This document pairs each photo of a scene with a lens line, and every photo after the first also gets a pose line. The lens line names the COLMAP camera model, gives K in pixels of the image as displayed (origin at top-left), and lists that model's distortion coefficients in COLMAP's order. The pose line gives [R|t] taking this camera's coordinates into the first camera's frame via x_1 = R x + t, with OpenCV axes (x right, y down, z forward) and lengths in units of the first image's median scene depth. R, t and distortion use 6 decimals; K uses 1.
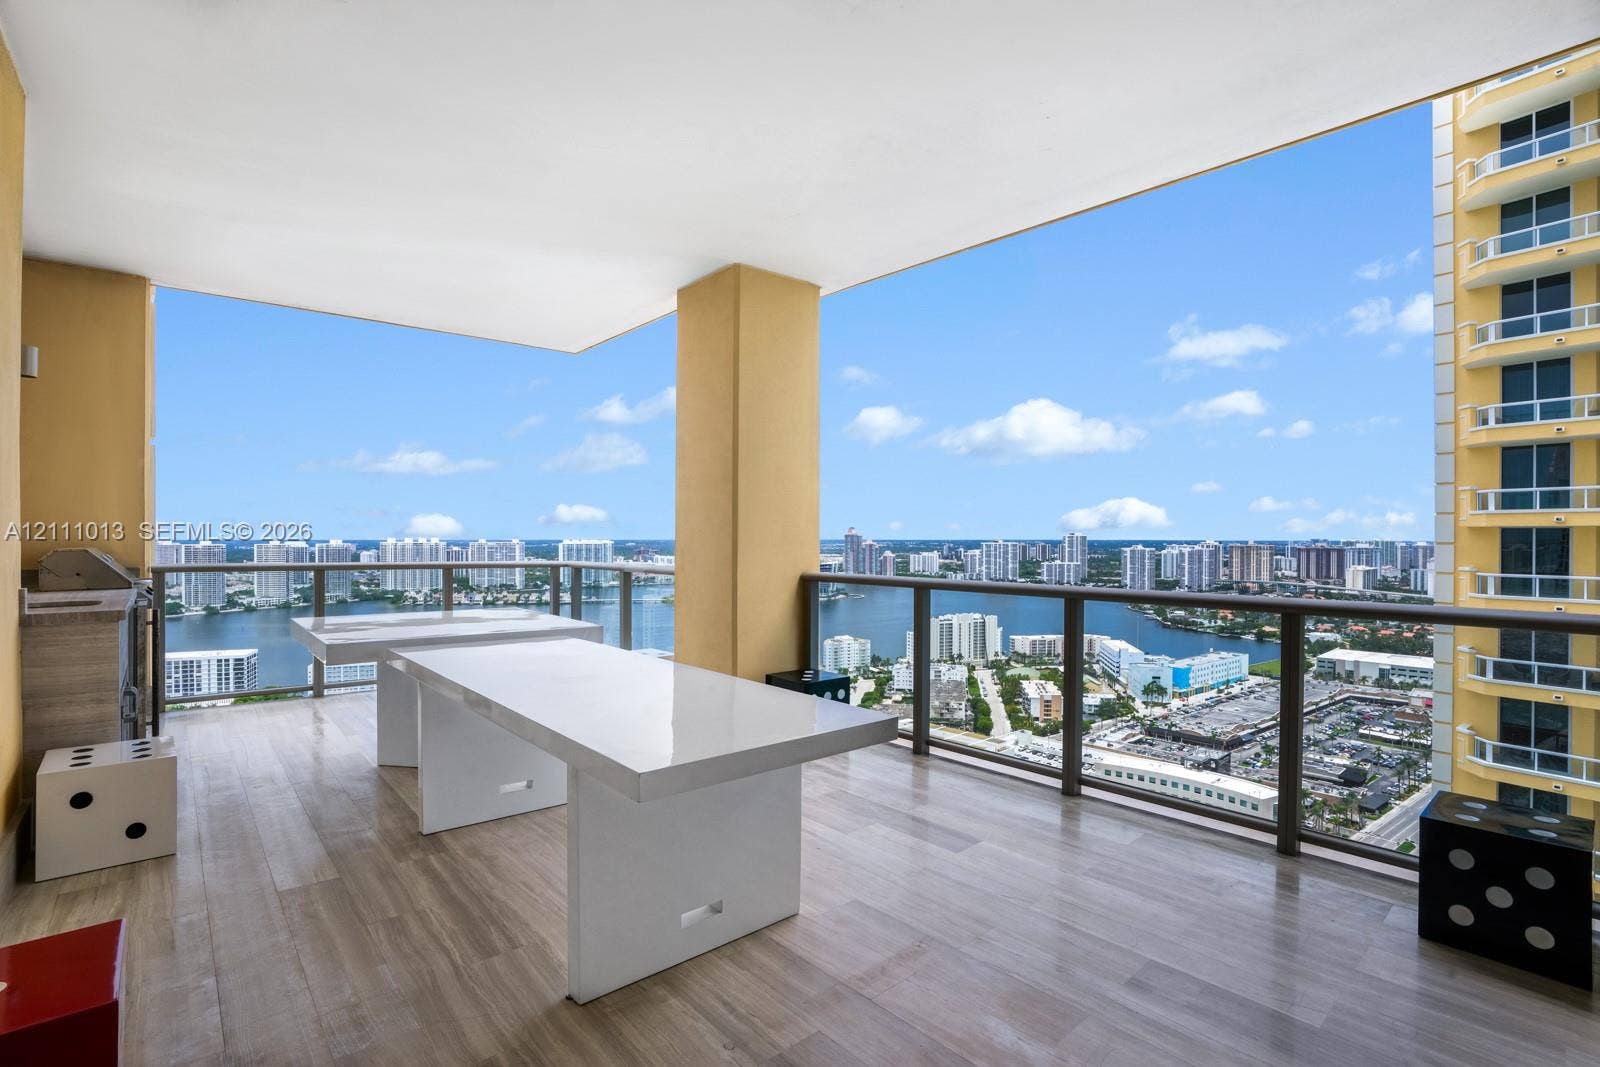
lens RADIAL K [[754.7, 0, 802.1], [0, 754.7, 532.7], [0, 0, 1]] dist [0.000042, -0.000229]
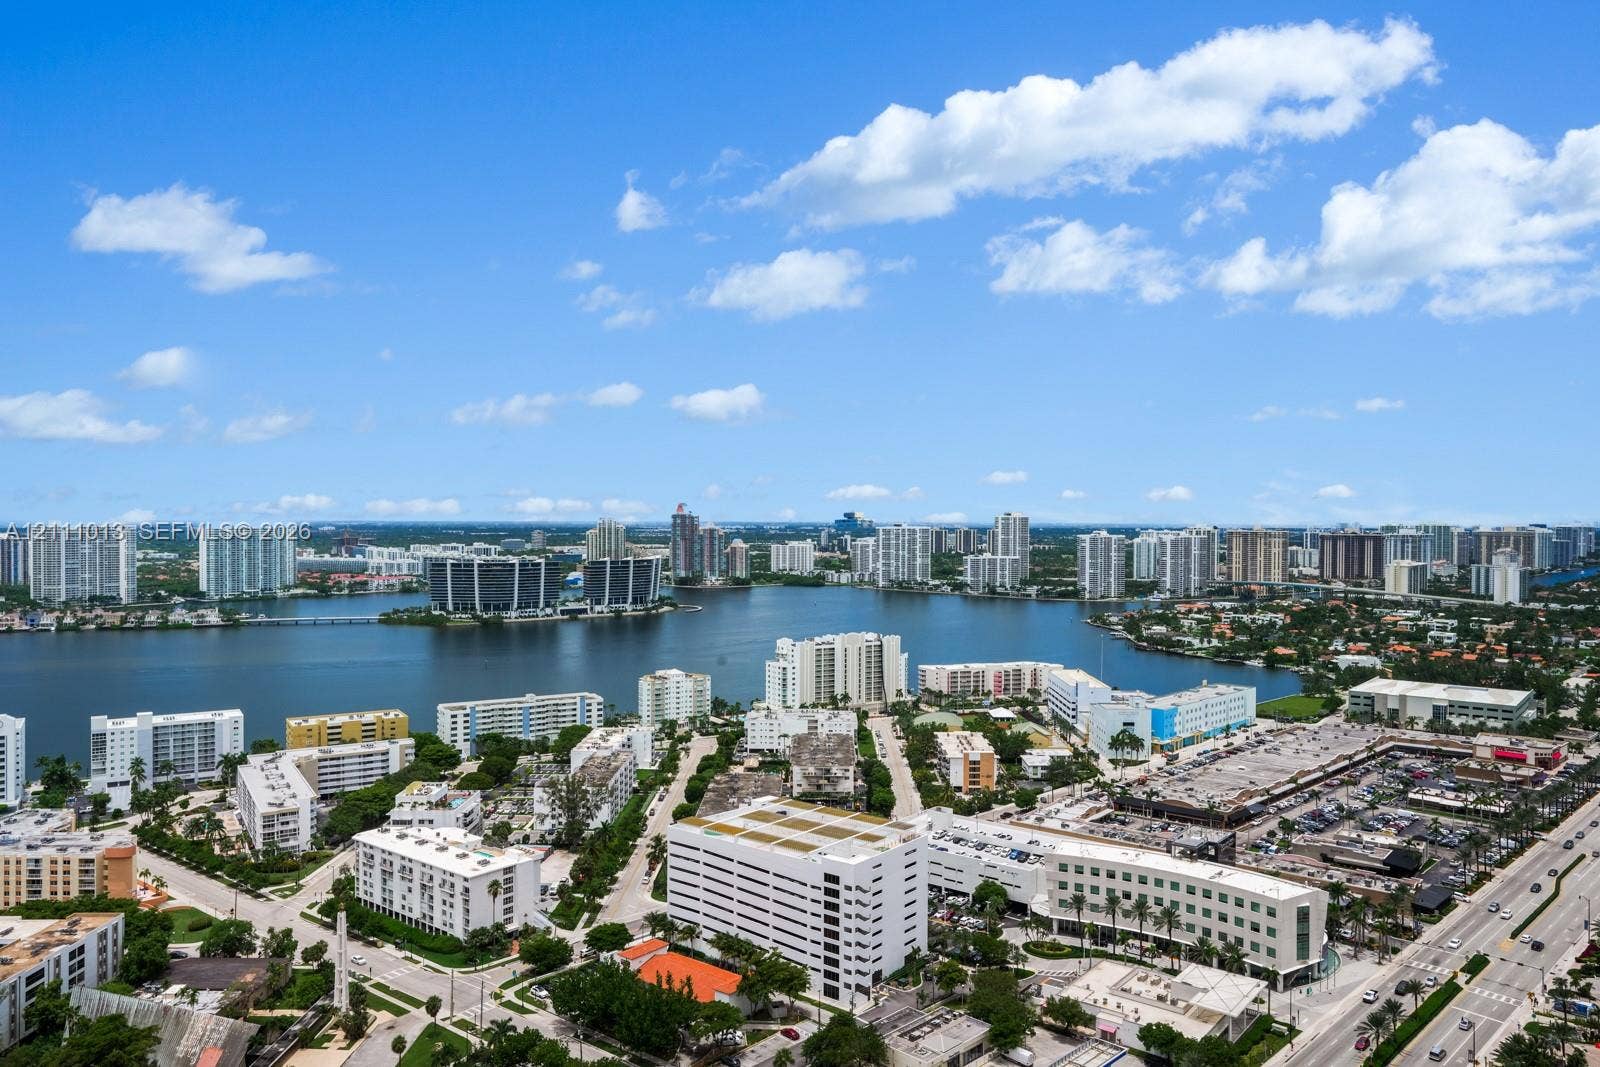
lens RADIAL K [[754.7, 0, 803.8], [0, 754.7, 520.5], [0, 0, 1]] dist [0.000042, -0.000229]
pose [[0.977485, 0.001189, 0.211001, 0.035202], [-0.003002, 0.999961, 0.008272, 0.002179], [-0.210983, -0.008719, 0.977451, 0.392560]]
